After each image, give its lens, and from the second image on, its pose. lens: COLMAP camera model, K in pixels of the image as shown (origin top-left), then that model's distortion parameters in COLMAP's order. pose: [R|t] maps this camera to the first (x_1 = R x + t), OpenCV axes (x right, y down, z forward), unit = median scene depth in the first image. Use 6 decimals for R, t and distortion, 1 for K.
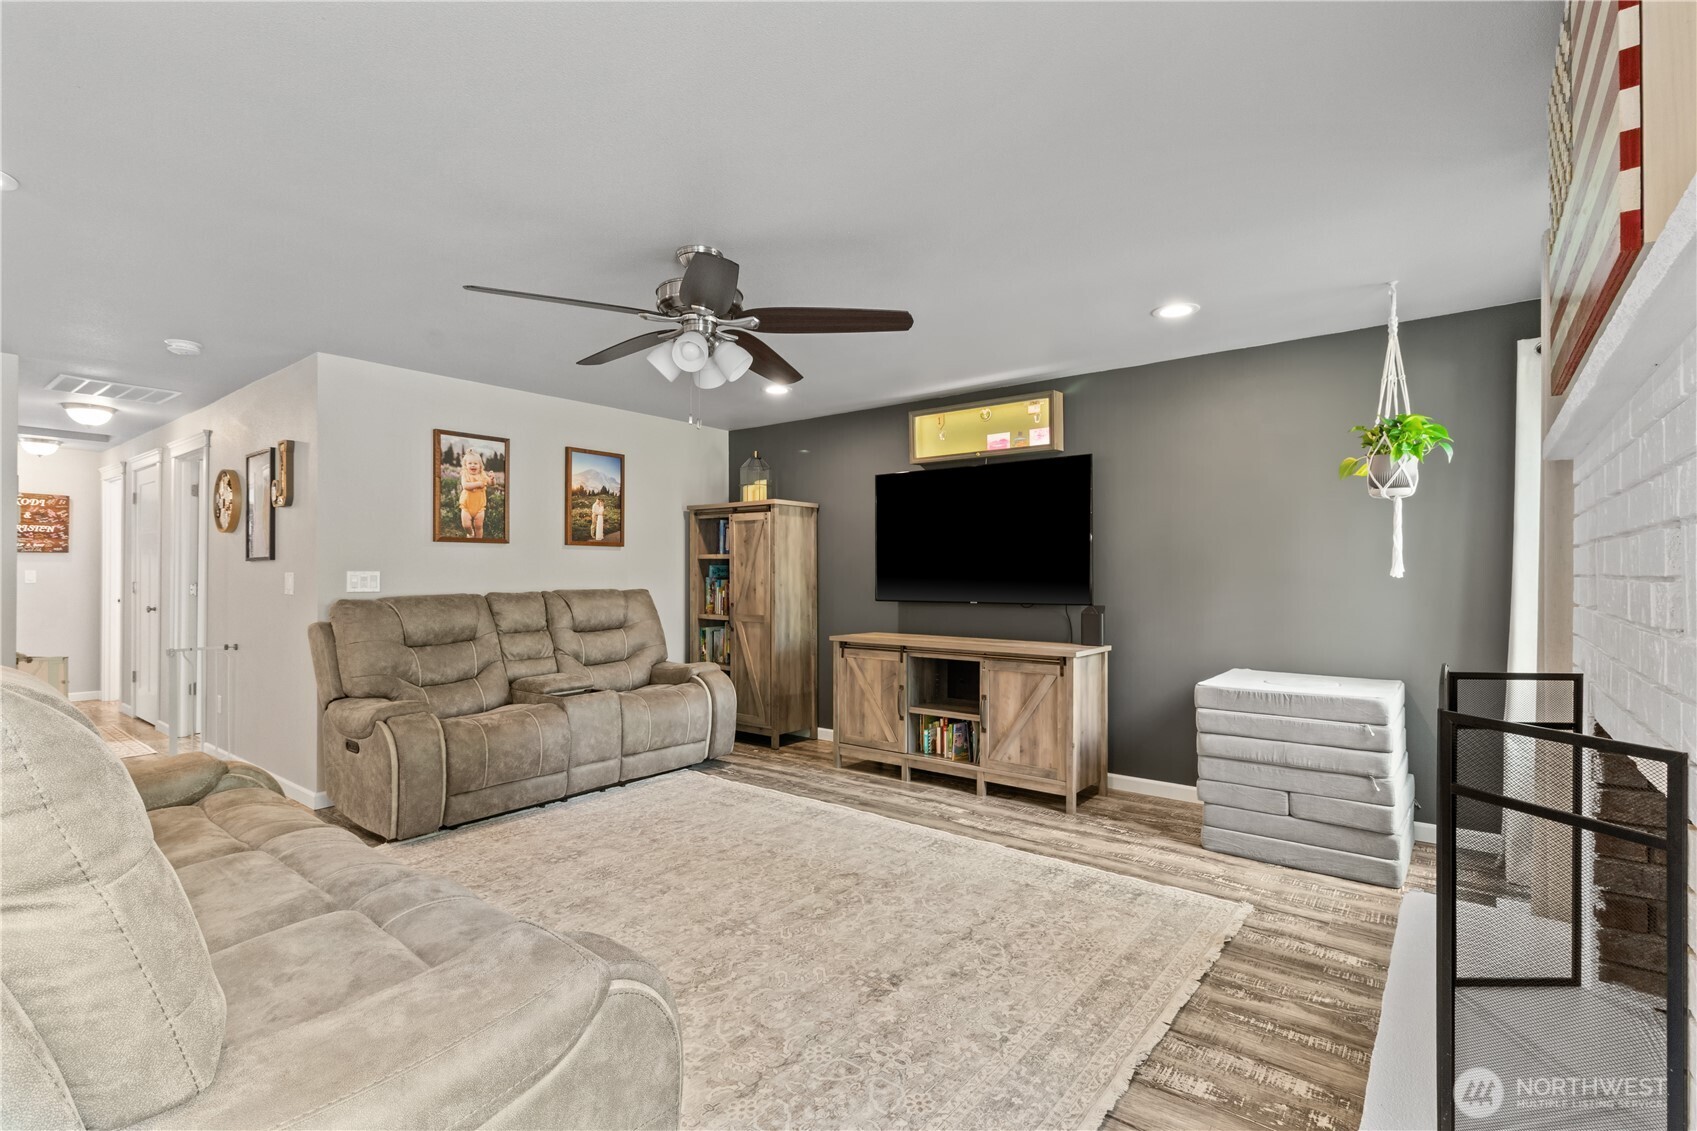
lens RADIAL K [[789.9, 0, 850.7], [0, 789.9, 566.5], [0, 0, 1]] dist [-0.001847, -0.000639]
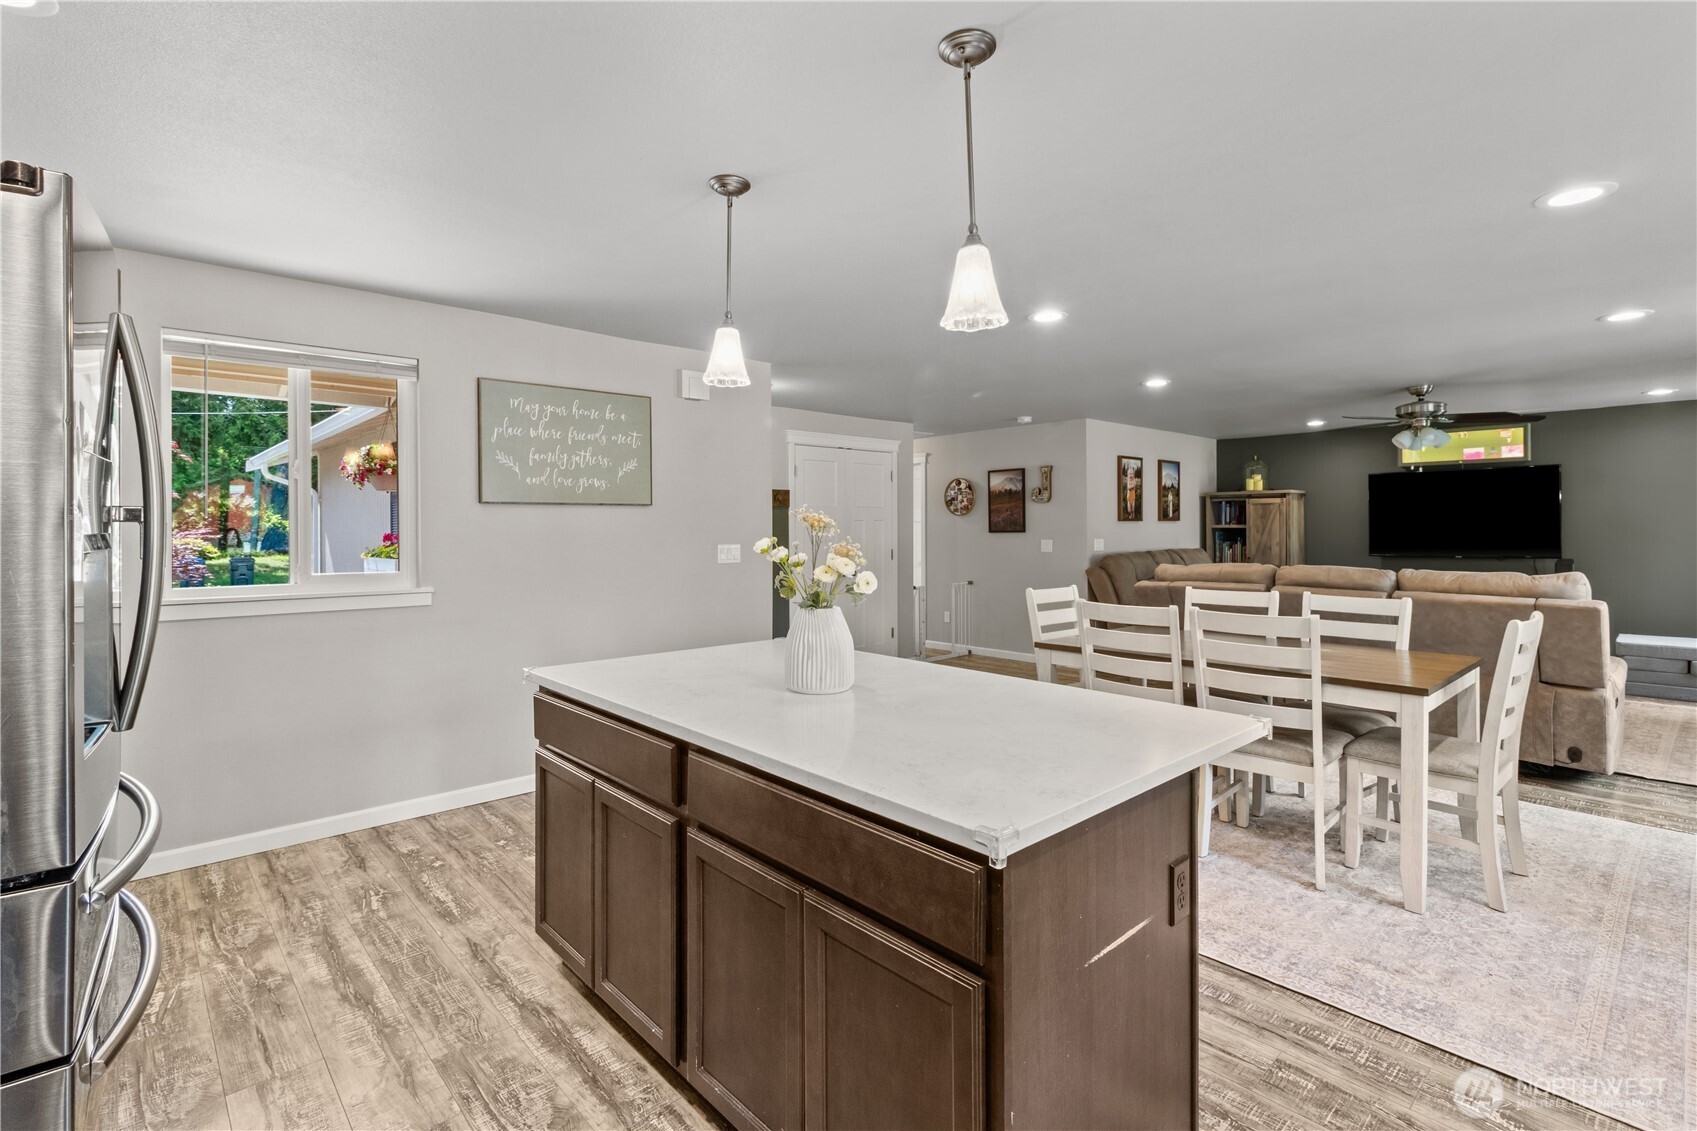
lens RADIAL K [[789.9, 0, 833.3], [0, 789.9, 530.0], [0, 0, 1]] dist [-0.001847, -0.000639]
pose [[0.982214, -0.002915, -0.187740, -0.818984], [0.005234, 0.999916, 0.011859, -0.034922], [0.187690, -0.012631, 0.982147, -0.820692]]
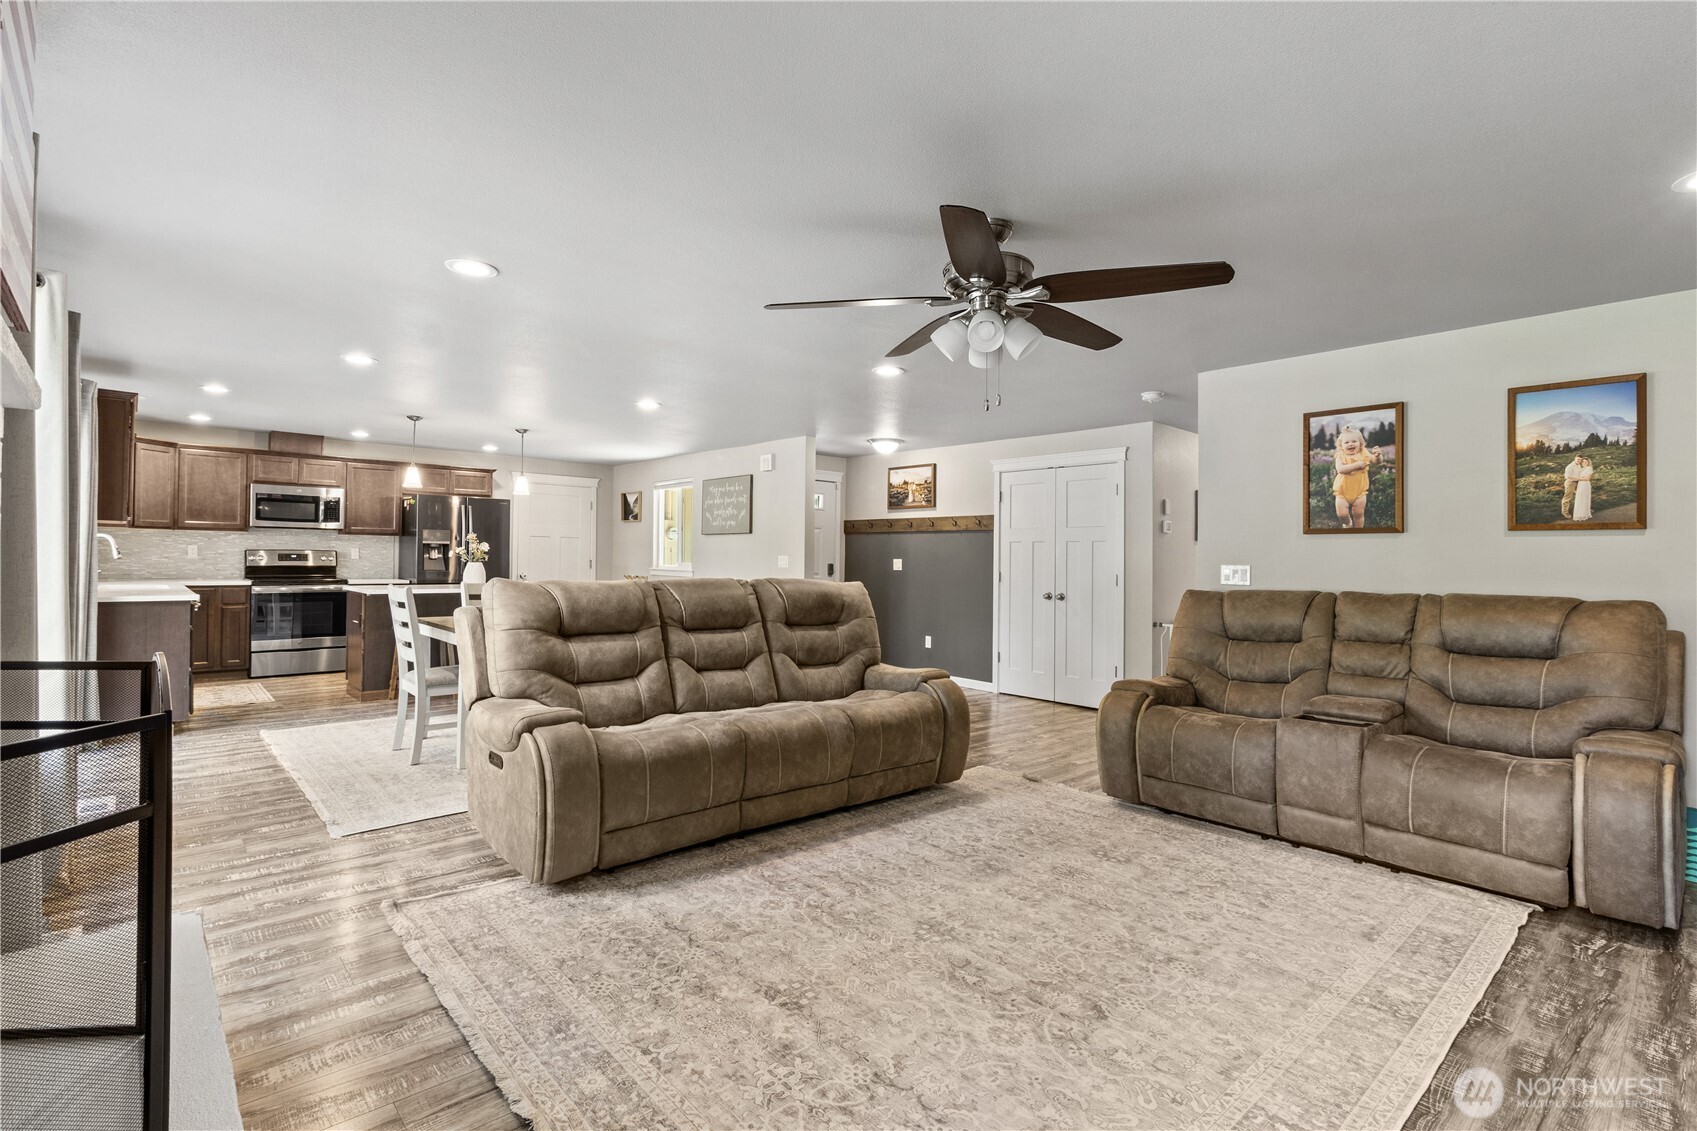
lens RADIAL K [[789.9, 0, 836.6], [0, 789.9, 543.3], [0, 0, 1]] dist [-0.001847, -0.000639]
pose [[-0.178797, -0.025879, -0.983546, 0.489866], [-0.009937, 0.999651, -0.024496, 0.007773], [0.983836, 0.005394, -0.178992, 0.623084]]
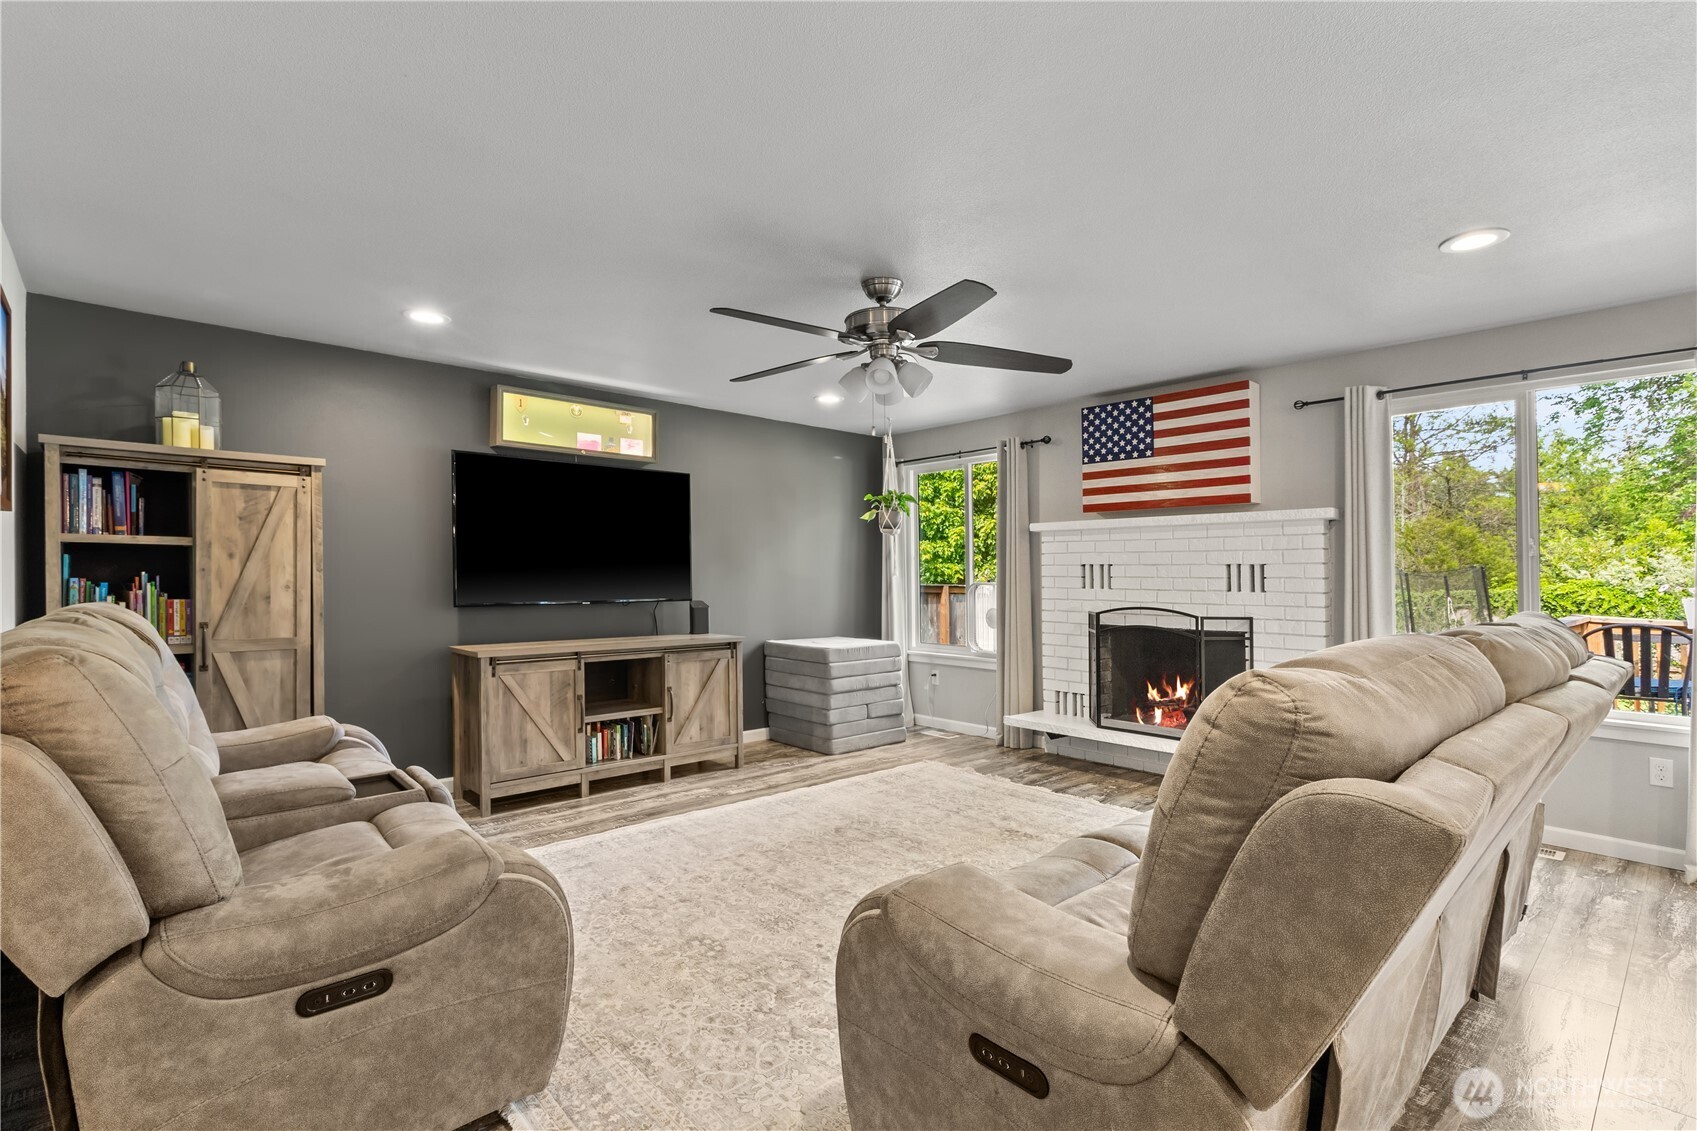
lens RADIAL K [[789.9, 0, 851.6], [0, 789.9, 572.7], [0, 0, 1]] dist [-0.001847, -0.000639]
pose [[0.159815, 0.005936, 0.987129, -0.805285], [-0.012073, 0.999919, -0.004058, 0.007936], [-0.987073, -0.011269, 0.159874, 0.551780]]
